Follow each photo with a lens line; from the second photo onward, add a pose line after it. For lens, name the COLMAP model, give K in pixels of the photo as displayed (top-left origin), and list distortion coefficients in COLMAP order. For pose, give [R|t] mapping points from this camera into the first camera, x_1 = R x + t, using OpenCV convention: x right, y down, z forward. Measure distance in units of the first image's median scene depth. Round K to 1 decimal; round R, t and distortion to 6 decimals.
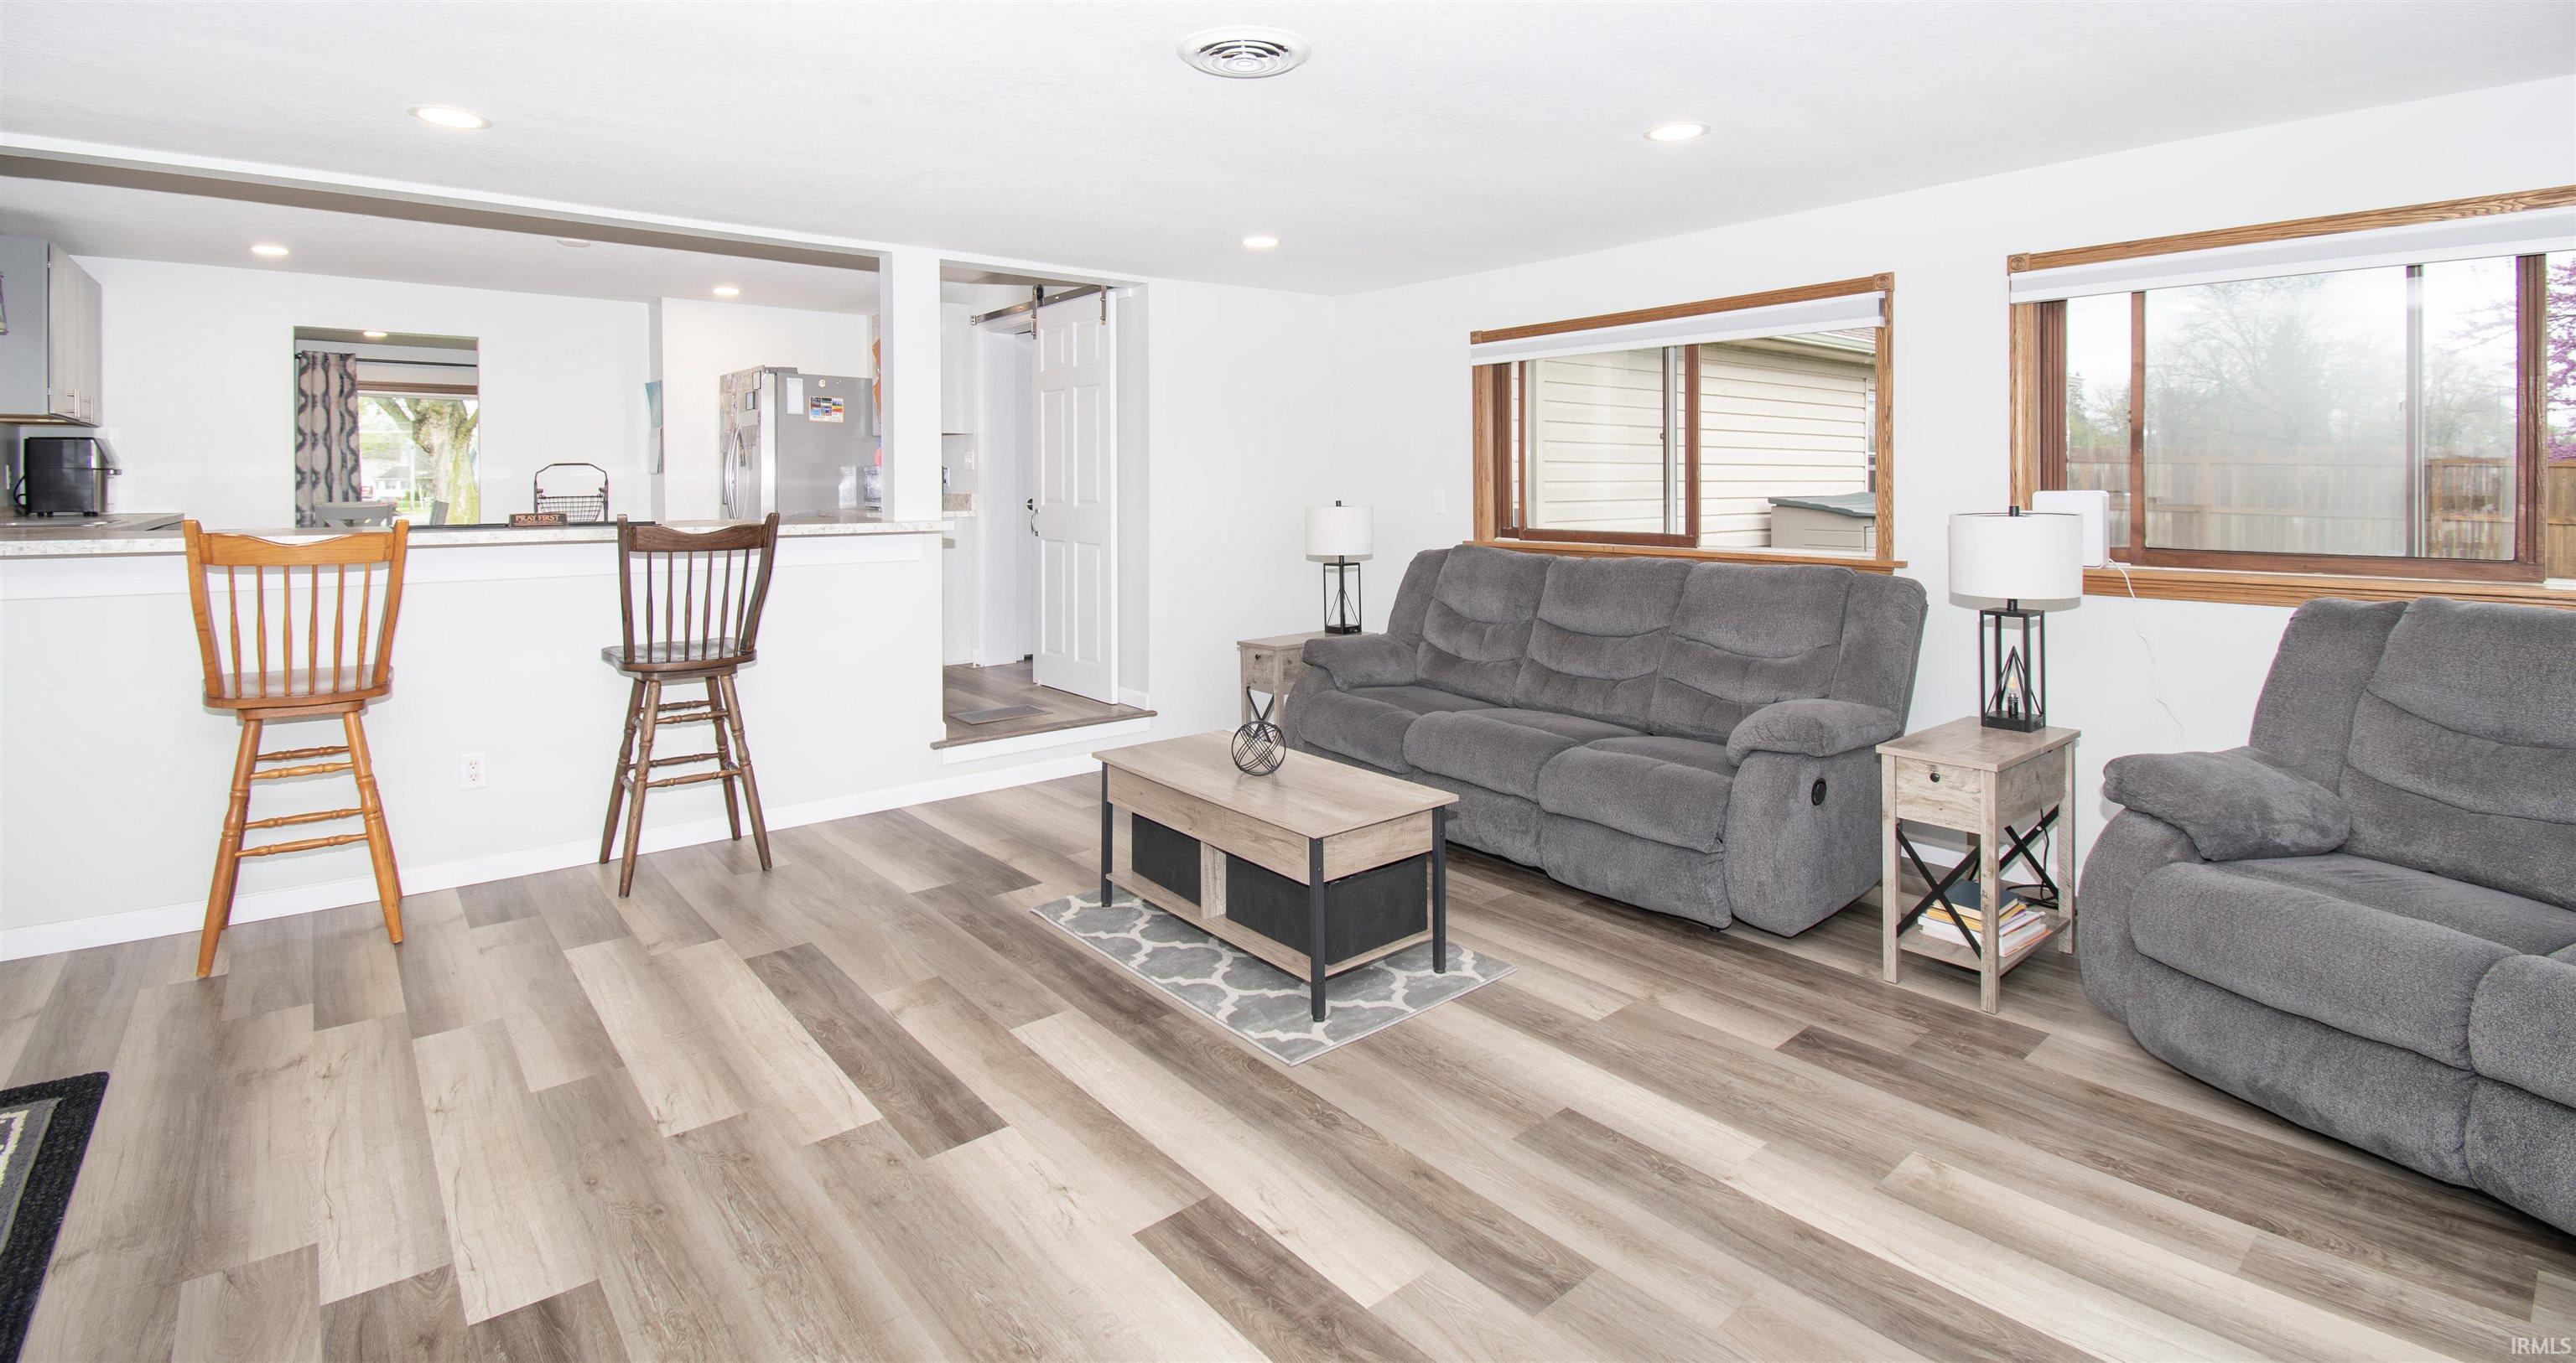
lens RADIAL K [[1135.3, 0, 1260.0], [0, 1135.3, 505.6], [0, 0, 1]] dist [0.019842, -0.023083]
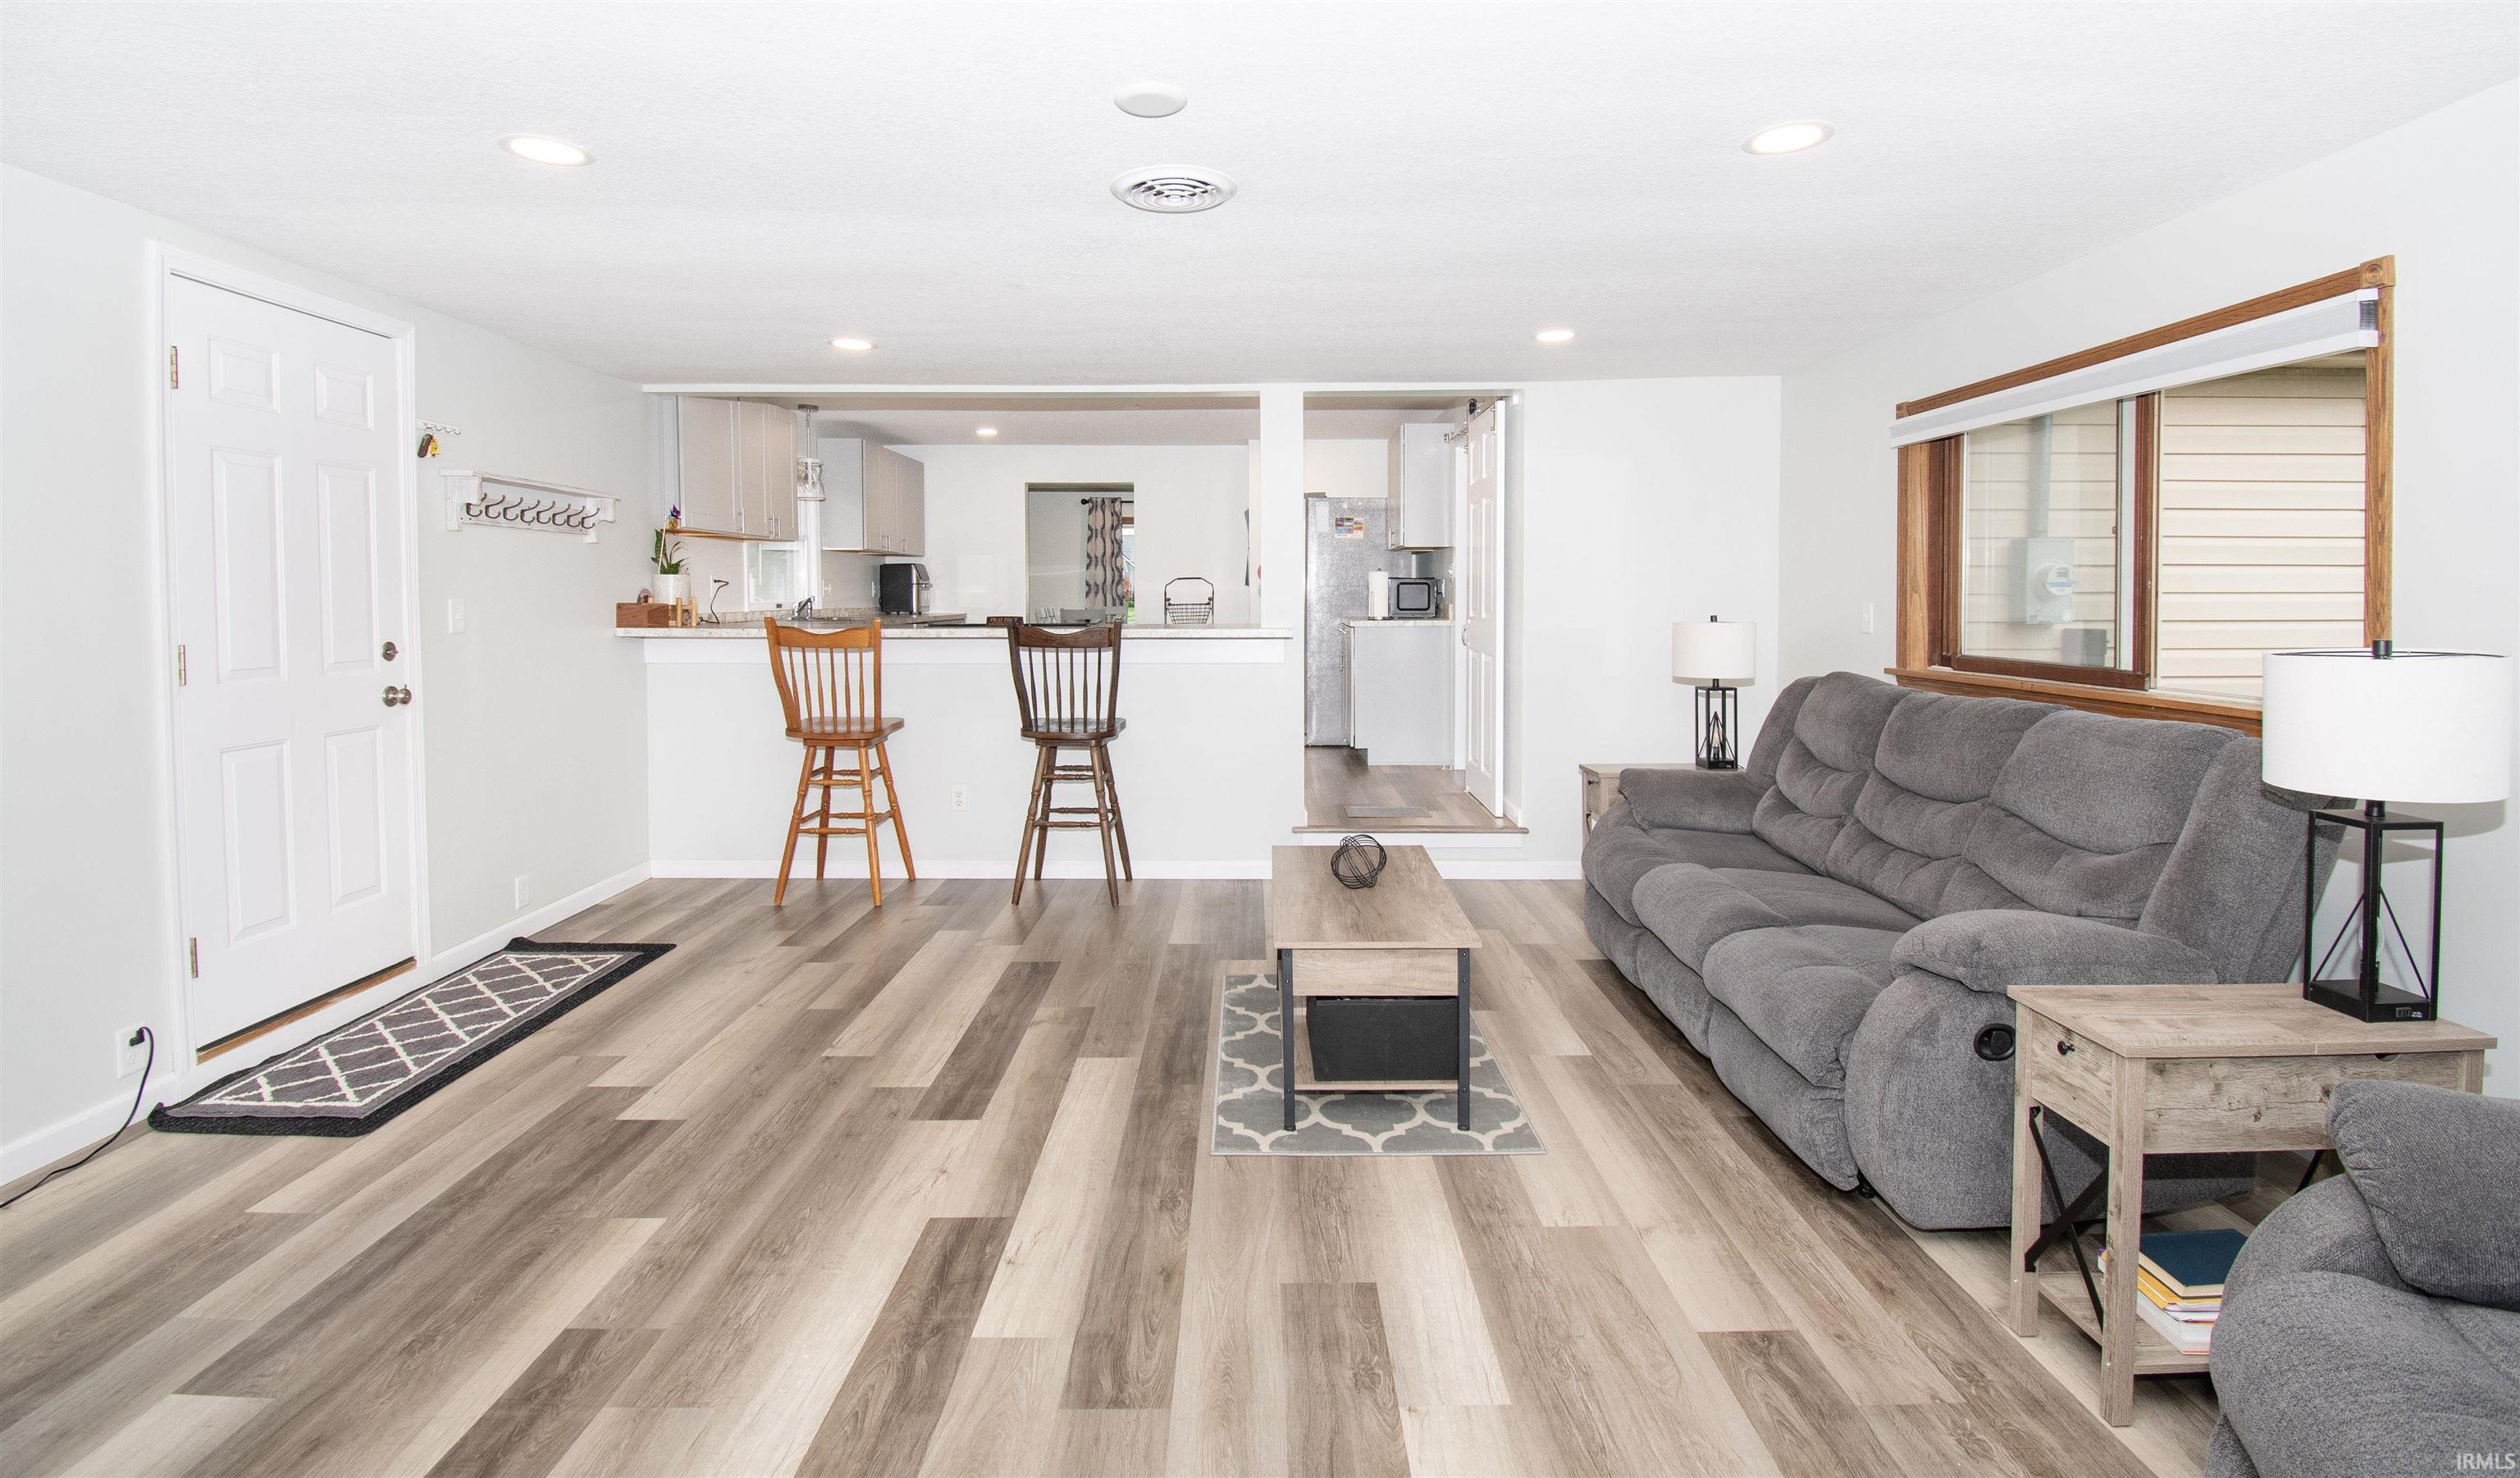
lens RADIAL K [[1126.2, 0, 1266.8], [0, 1126.2, 629.8], [0, 0, 1]] dist [0.012295, -0.012066]
pose [[0.780551, 0.022131, -0.624700, 0.466654], [-0.013533, 0.999737, 0.018508, -0.006650], [0.624946, -0.005992, 0.780645, 0.149413]]
